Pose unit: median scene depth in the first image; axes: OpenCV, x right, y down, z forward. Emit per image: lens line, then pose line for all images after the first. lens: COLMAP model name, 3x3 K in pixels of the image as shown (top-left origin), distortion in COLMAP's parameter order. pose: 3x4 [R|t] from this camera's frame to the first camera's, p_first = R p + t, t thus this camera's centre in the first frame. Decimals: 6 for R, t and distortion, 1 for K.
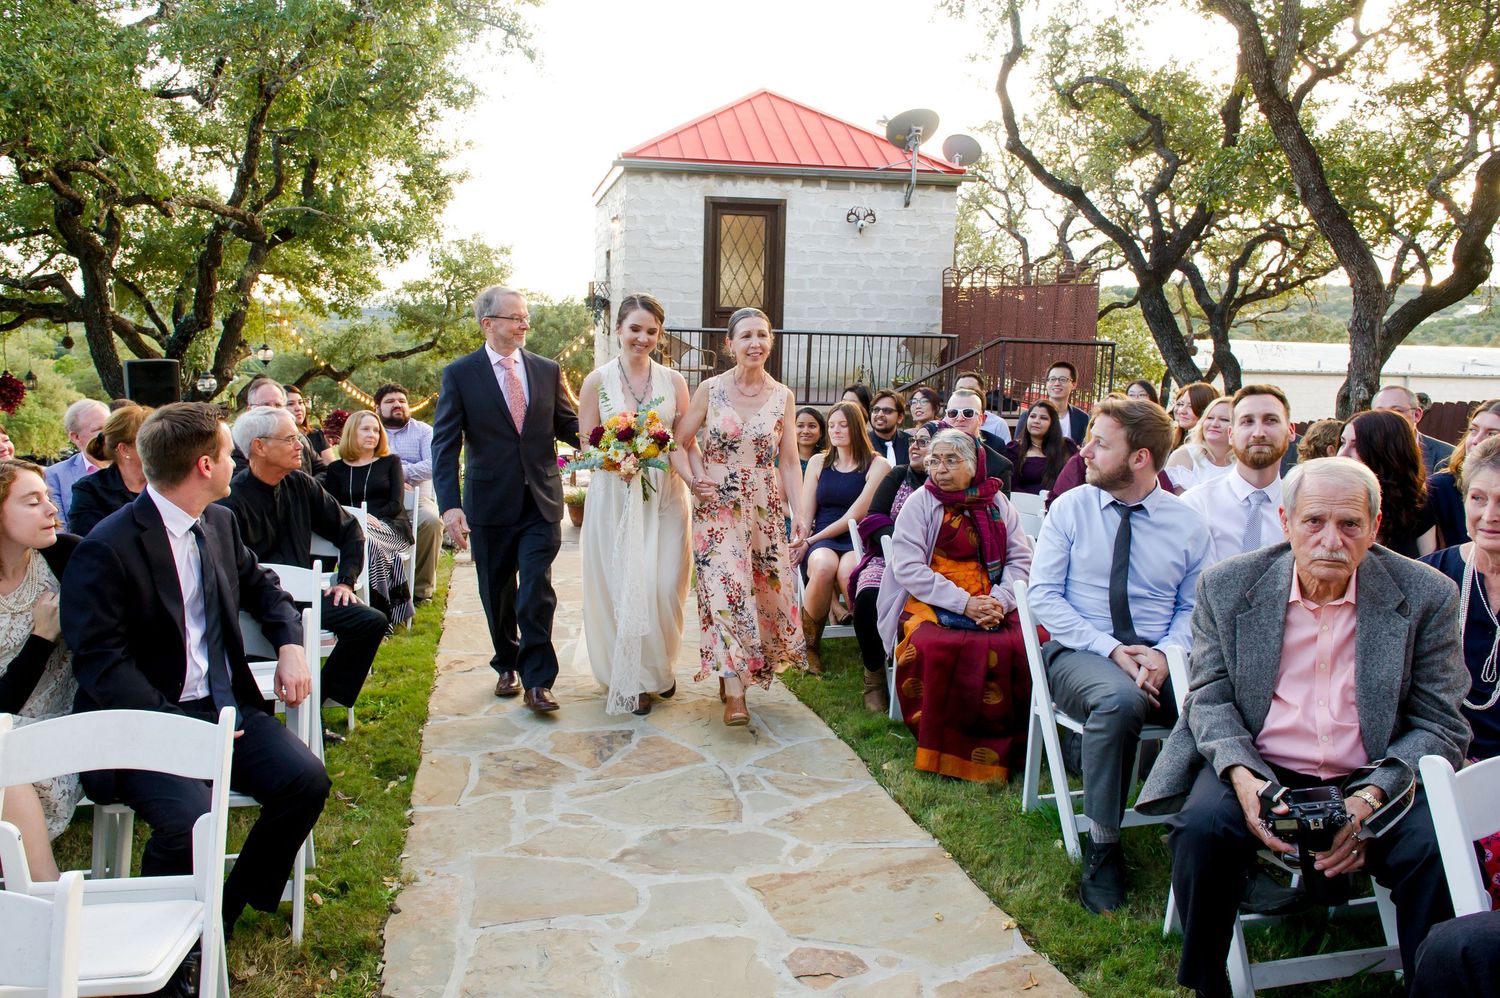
lens RADIAL K [[1085.2, 0, 760.1], [0, 1085.2, 510.8], [0, 0, 1]] dist [-0.049465, -0.002549]
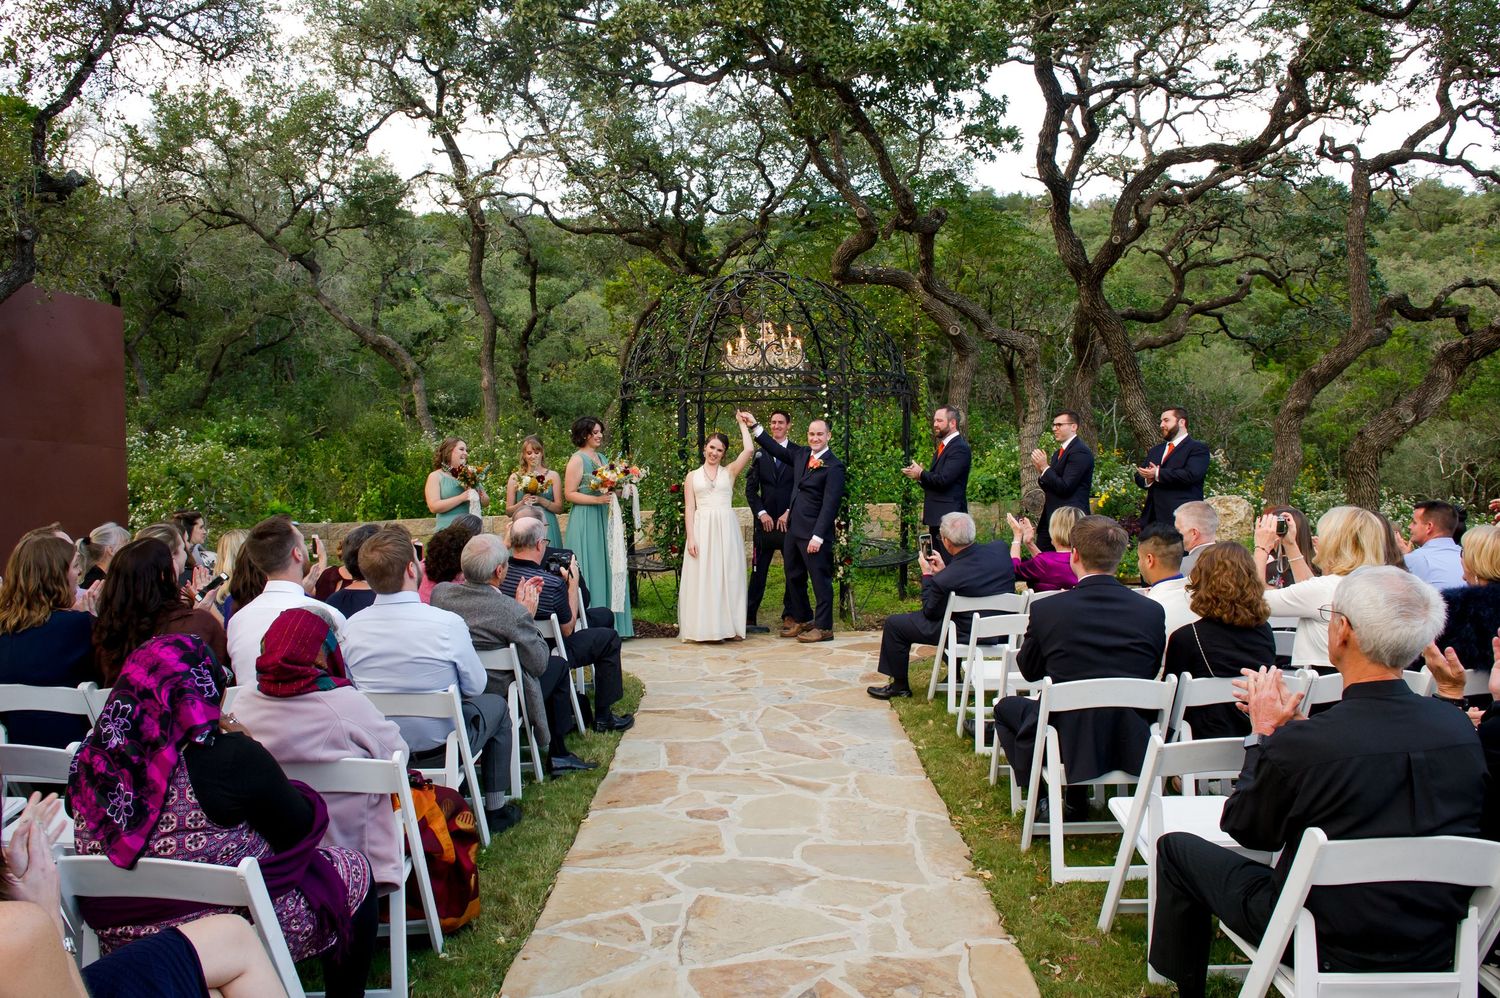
lens RADIAL K [[1013.8, 0, 755.2], [0, 1013.8, 500.9], [0, 0, 1]] dist [-0.048028, -0.001694]
pose [[-0.968535, 0.001472, 0.248874, -0.318124], [0.047065, 0.983022, 0.177347, -0.283916], [-0.244387, 0.183480, -0.952161, 1.808820]]
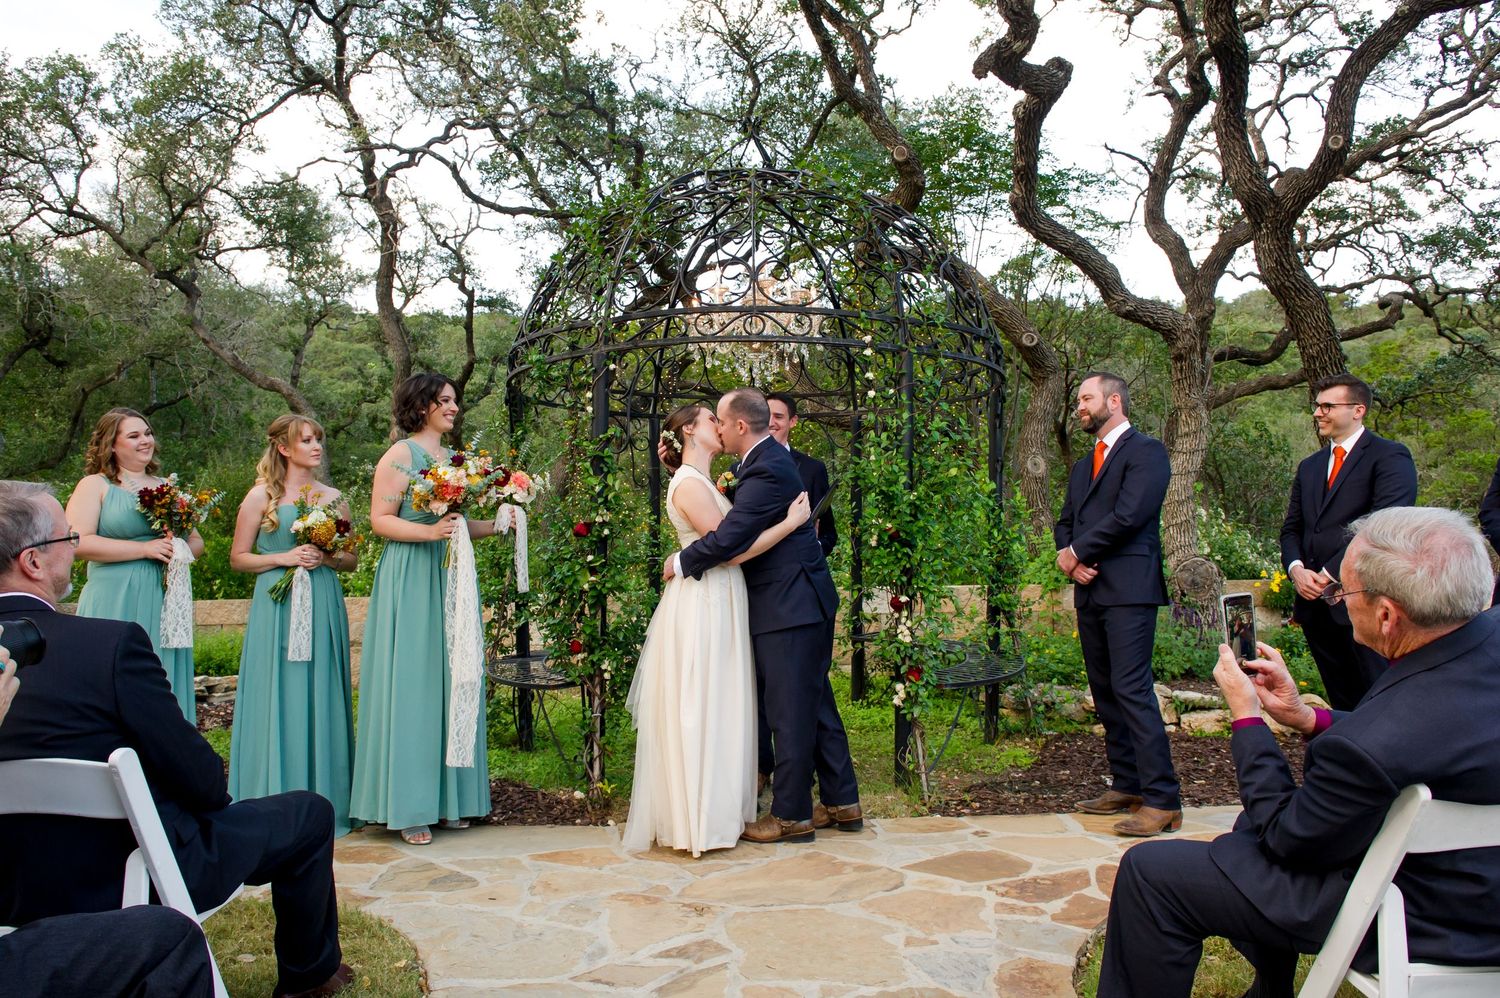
lens RADIAL K [[997.2, 0, 730.8], [0, 997.2, 508.5], [0, 0, 1]] dist [-0.046735, -0.001028]
pose [[-0.964778, 0.016431, 0.262553, -0.043515], [0.037114, 0.996566, 0.074015, -0.009798], [-0.260436, 0.081152, -0.962075, 0.719441]]
